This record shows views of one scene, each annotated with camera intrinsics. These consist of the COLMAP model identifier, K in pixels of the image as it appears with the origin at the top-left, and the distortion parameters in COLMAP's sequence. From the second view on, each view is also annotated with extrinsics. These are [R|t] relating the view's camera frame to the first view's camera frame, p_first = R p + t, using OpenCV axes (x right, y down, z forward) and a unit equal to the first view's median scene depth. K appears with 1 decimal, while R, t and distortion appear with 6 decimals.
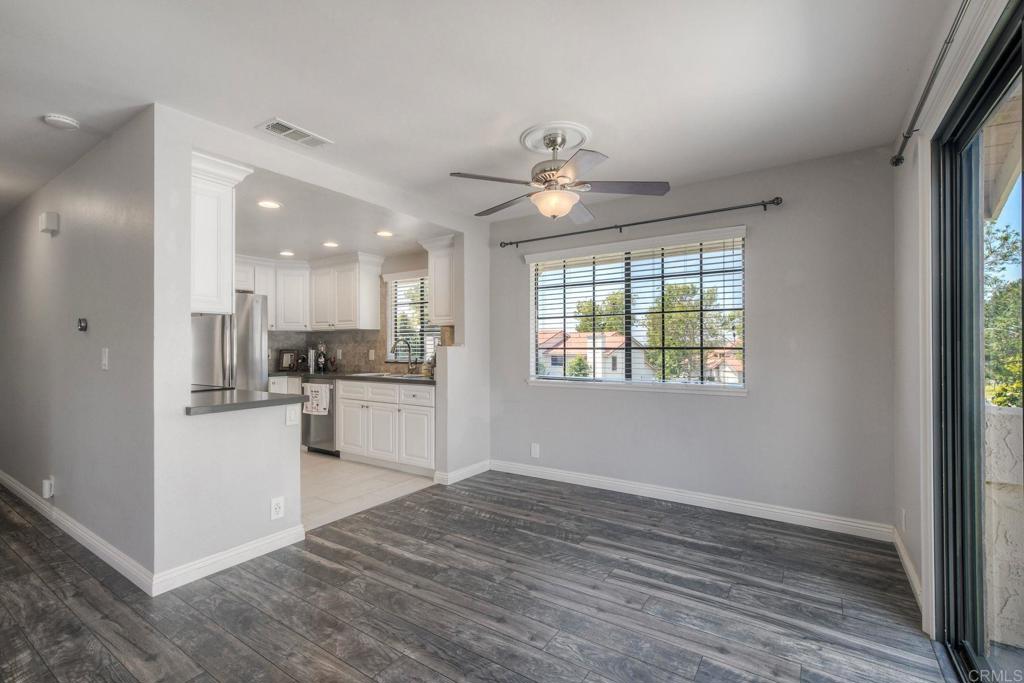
lens RADIAL K [[457.1, 0, 510.6], [0, 457.1, 340.1], [0, 0, 1]] dist [0.006582, 0.000048]
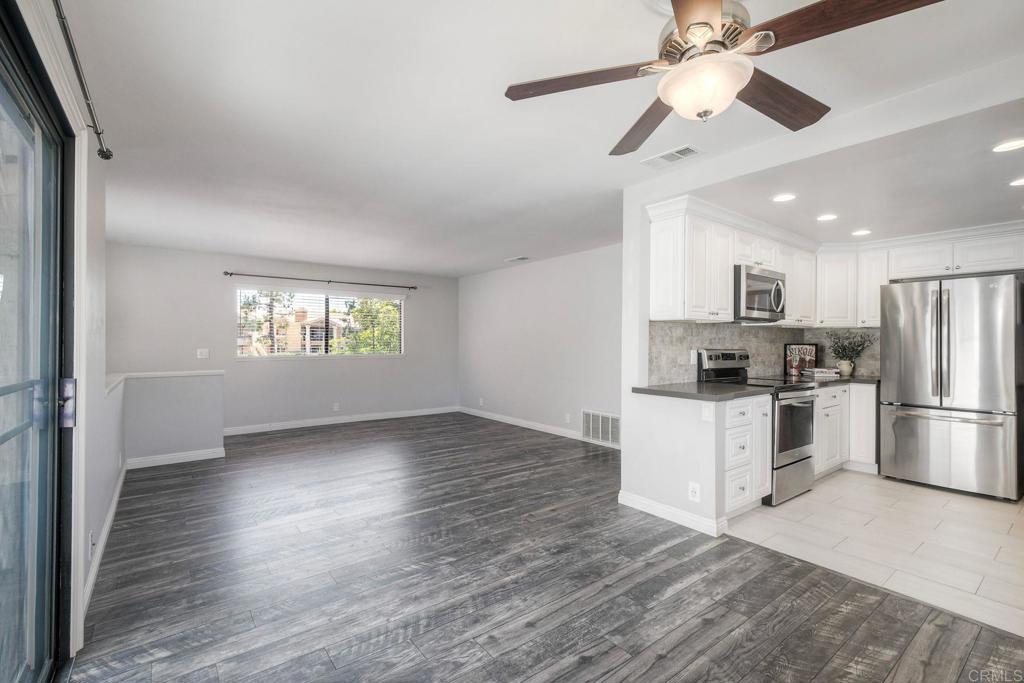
lens RADIAL K [[454.5, 0, 513.5], [0, 454.5, 341.8], [0, 0, 1]] dist [0.000123, 0.000317]
pose [[-0.314897, 0.001301, -0.949125, 0.613598], [0.006721, 0.999977, -0.000859, 0.000635], [0.949102, -0.006649, -0.314899, 0.852517]]
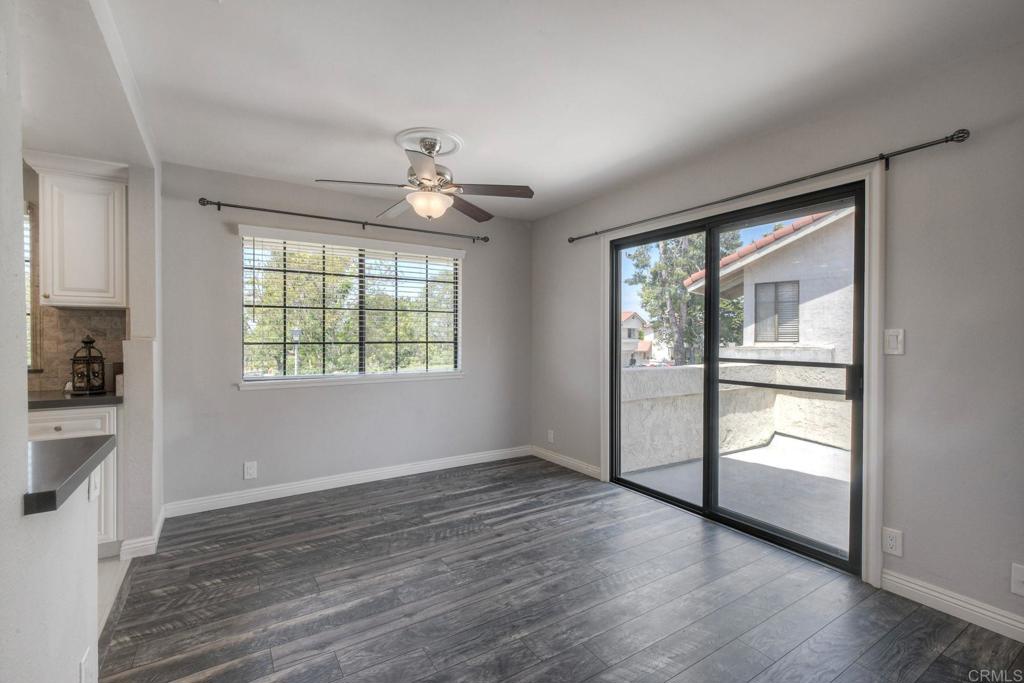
lens RADIAL K [[457.1, 0, 510.6], [0, 457.1, 340.1], [0, 0, 1]] dist [0.006582, 0.000048]
pose [[0.399375, 0.000325, 0.916788, -0.708549], [-0.012206, 0.999913, 0.004963, 0.003951], [-0.916707, -0.013172, 0.399344, 0.364335]]
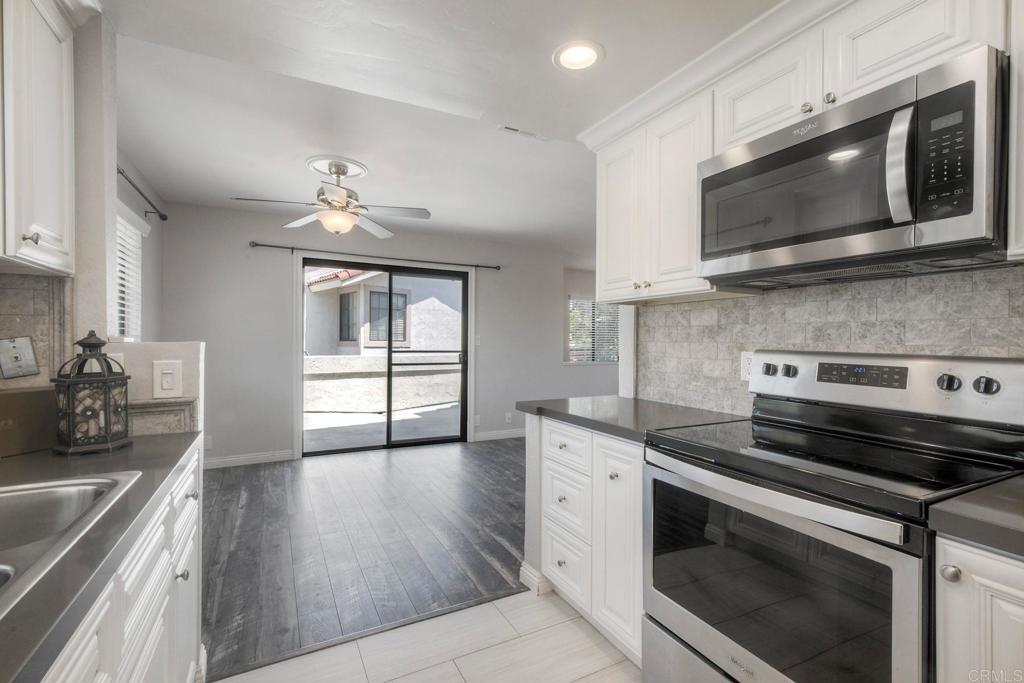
lens RADIAL K [[460.7, 0, 513.2], [0, 460.7, 340.5], [0, 0, 1]] dist [0.004411, -0.000564]
pose [[-0.880735, -0.001715, 0.473607, -0.784812], [-0.006753, 0.999937, -0.008937, 0.018809], [-0.473562, -0.011069, -0.880691, 1.645711]]
